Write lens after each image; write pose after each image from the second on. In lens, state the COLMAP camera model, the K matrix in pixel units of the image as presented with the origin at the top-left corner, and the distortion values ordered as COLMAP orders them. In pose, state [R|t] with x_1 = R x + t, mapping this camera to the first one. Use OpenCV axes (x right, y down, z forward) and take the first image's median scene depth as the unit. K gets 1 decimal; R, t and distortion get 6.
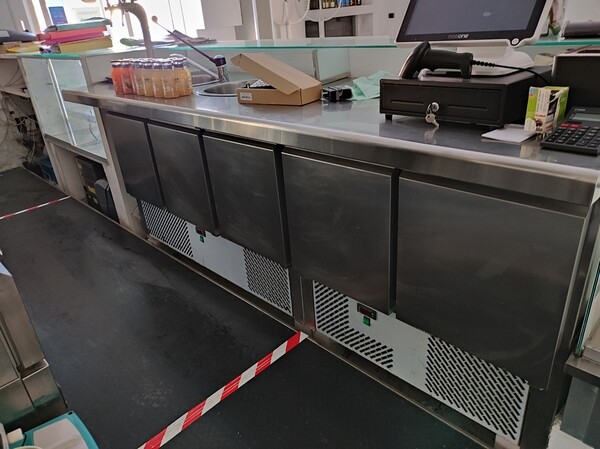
lens RADIAL K [[442.3, 0, 299.8], [0, 442.3, 225.6], [0, 0, 1]] dist [0.022341, -0.015477]
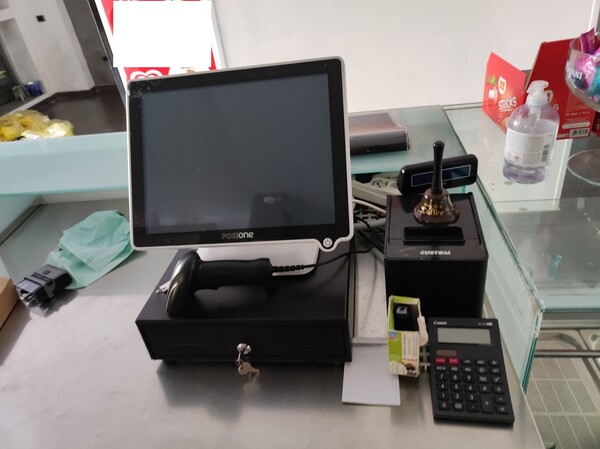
lens RADIAL K [[442.3, 0, 300.0], [0, 442.3, 224.3], [0, 0, 1]] dist [0.022341, -0.015477]
pose [[0.778096, -0.354842, 0.518318, 0.091611], [0.329811, 0.933052, 0.143659, -0.465259], [-0.534594, 0.059166, 0.843035, 0.378108]]
